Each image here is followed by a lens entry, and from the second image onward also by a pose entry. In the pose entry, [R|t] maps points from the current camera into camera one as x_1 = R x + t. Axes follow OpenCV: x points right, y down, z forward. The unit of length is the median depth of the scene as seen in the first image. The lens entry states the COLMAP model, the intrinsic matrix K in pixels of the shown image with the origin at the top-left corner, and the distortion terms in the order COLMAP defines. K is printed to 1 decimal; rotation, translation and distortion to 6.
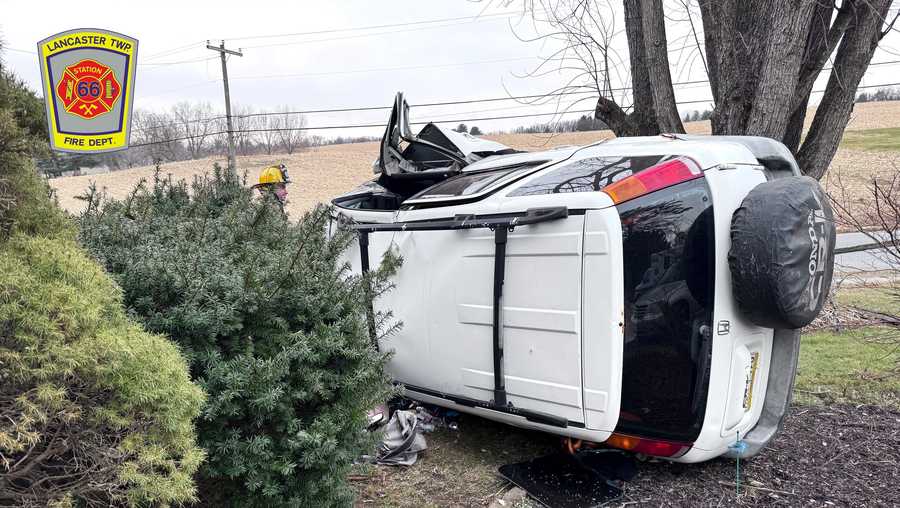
lens RADIAL K [[662.9, 0, 451.6], [0, 662.9, 263.6], [0, 0, 1]] dist [-0.044007, 0.005310]
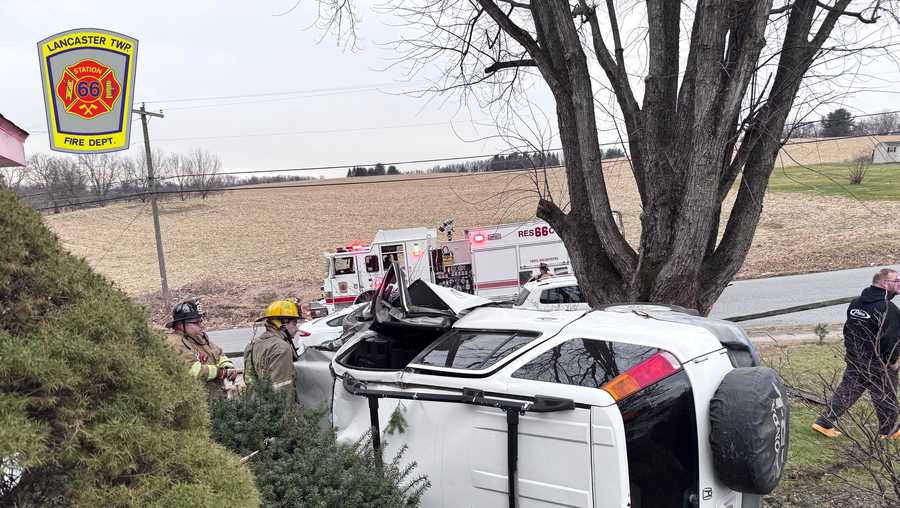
lens RADIAL K [[648.5, 0, 451.5], [0, 648.5, 253.2], [0, 0, 1]] dist [-0.013557, -0.001830]
pose [[0.990684, -0.047015, 0.127808, -0.147567], [0.054201, 0.997104, -0.053341, -0.248195], [-0.124930, 0.059772, 0.990364, -0.111631]]
